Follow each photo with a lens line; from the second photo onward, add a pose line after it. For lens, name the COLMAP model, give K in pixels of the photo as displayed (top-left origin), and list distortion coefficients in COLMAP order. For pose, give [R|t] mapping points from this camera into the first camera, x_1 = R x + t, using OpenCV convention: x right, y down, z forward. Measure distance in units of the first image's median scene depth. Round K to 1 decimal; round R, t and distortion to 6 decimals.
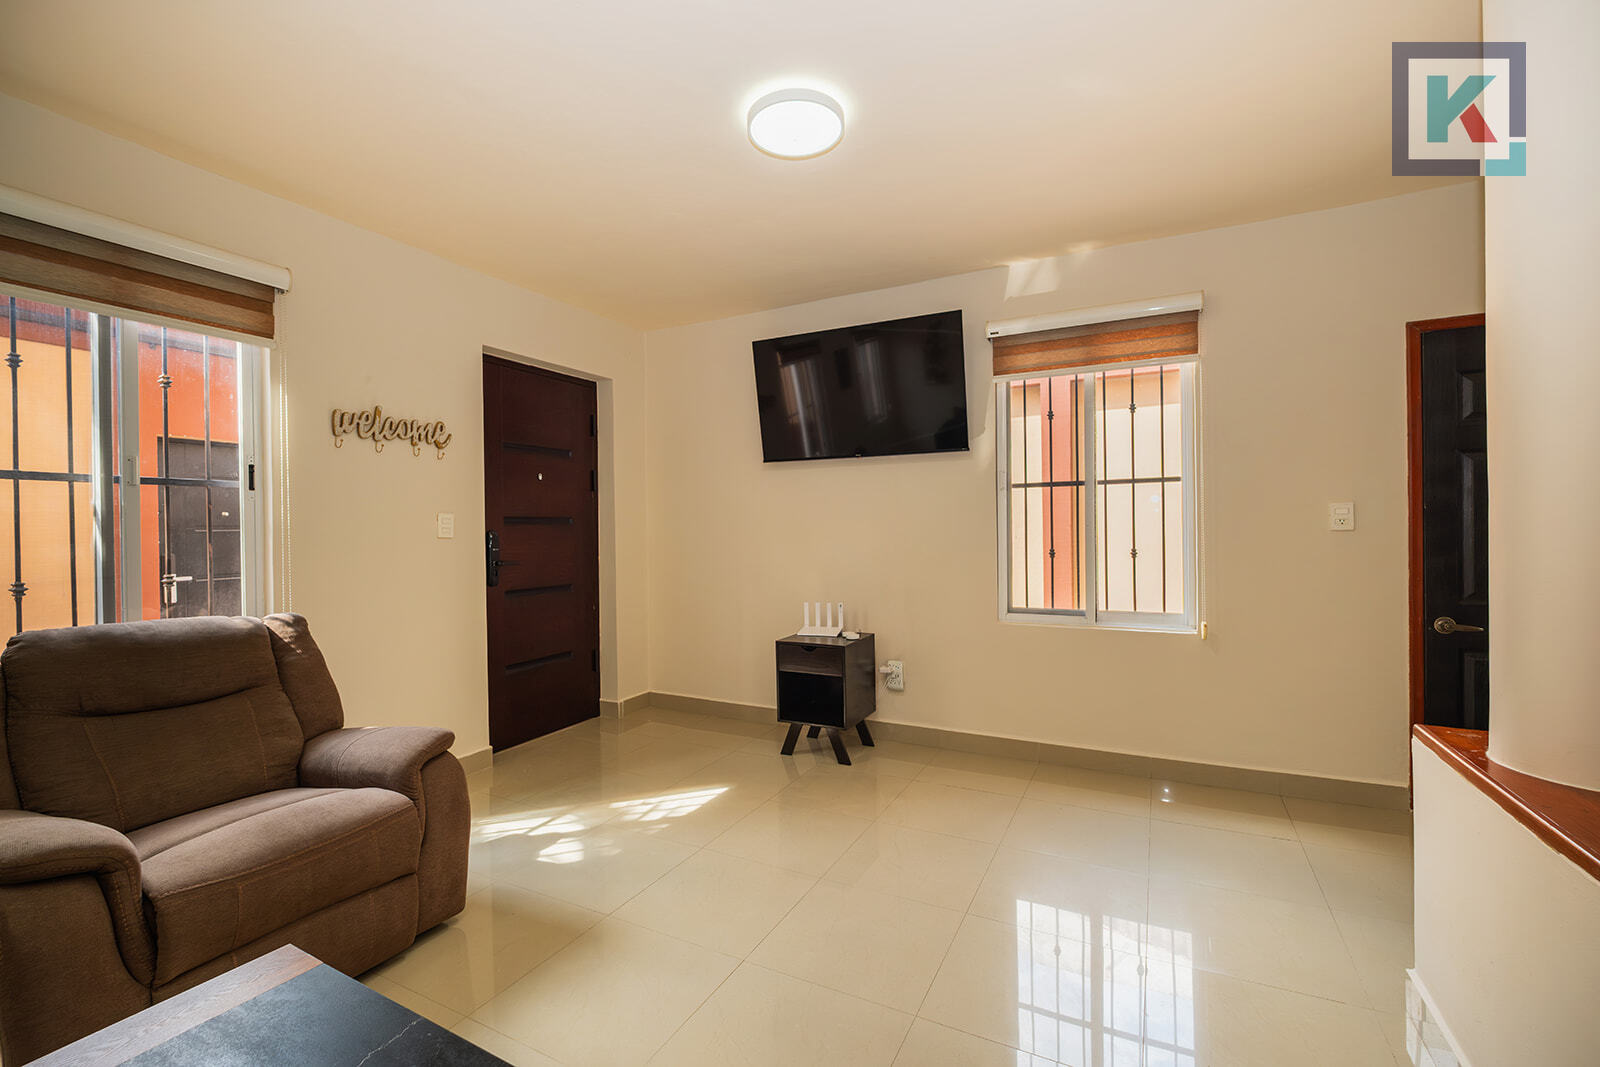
lens RADIAL K [[663.3, 0, 800.0], [0, 663.3, 533.5], [0, 0, 1]] dist [0.000657, 0.000095]
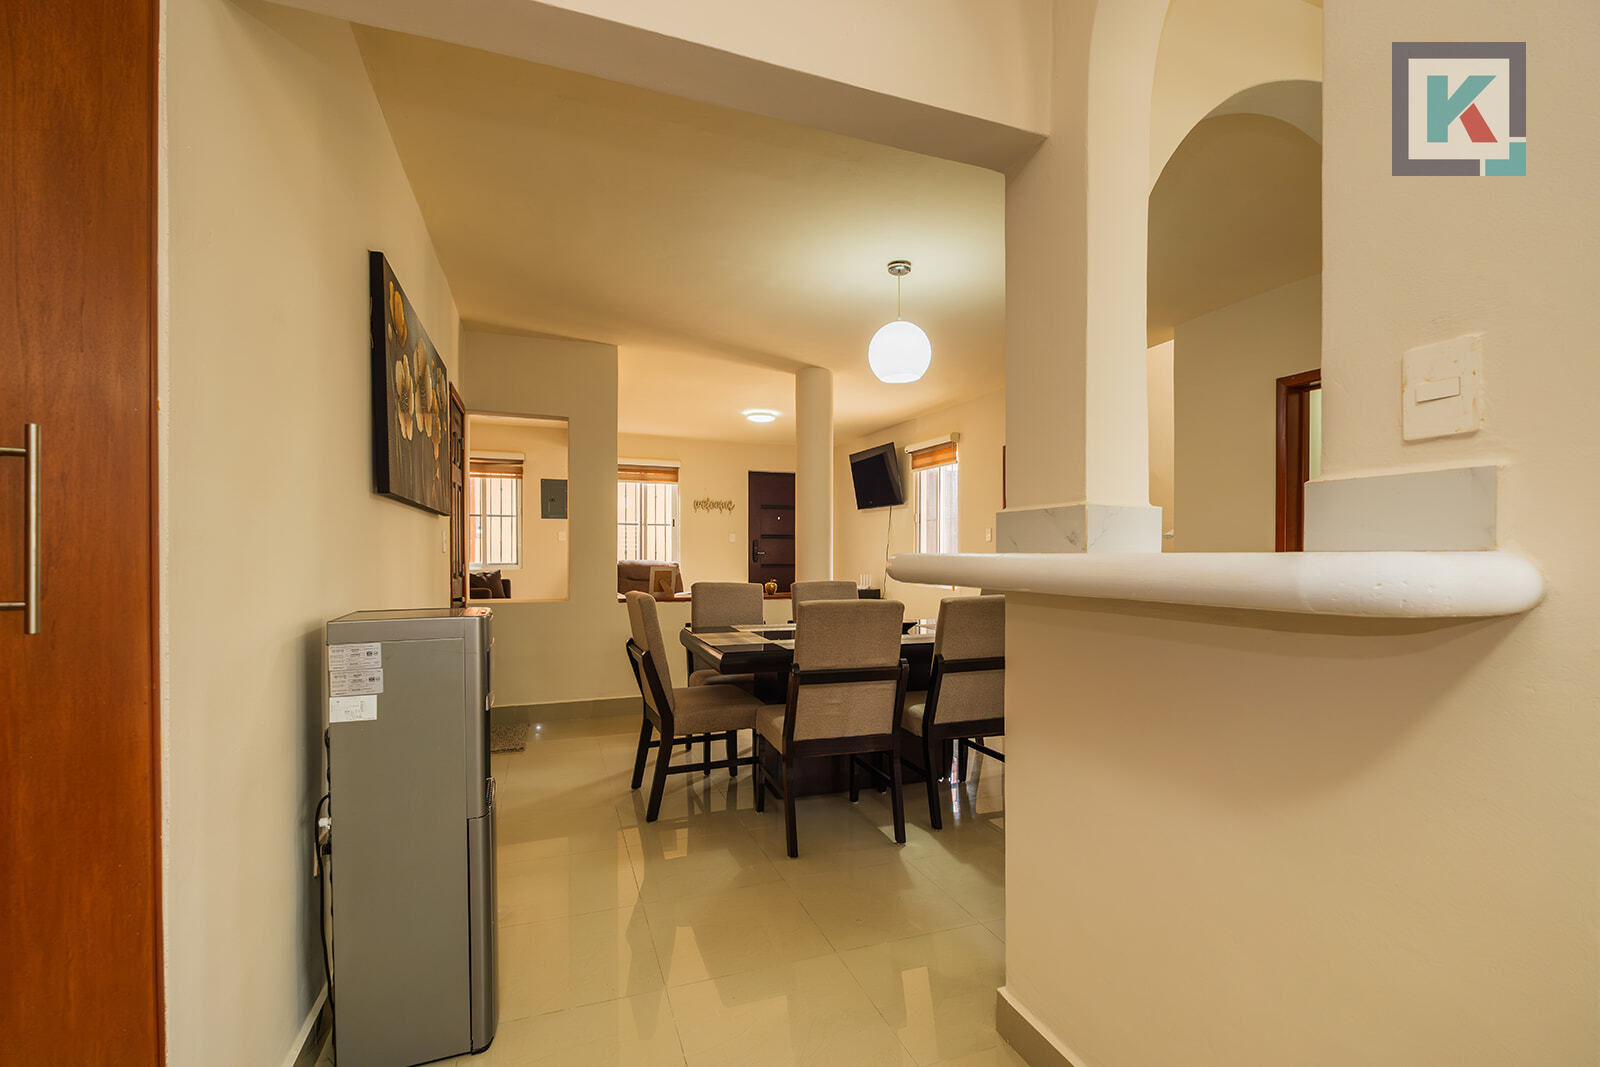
lens RADIAL K [[687.2, 0, 800.0], [0, 687.2, 533.5], [0, 0, 1]] dist [-0.000066, -0.000003]
pose [[0.744257, 0.001589, -0.667891, 1.599295], [-0.010794, 0.999895, -0.009650, -0.007110], [0.667806, 0.014391, 0.744196, -0.938265]]
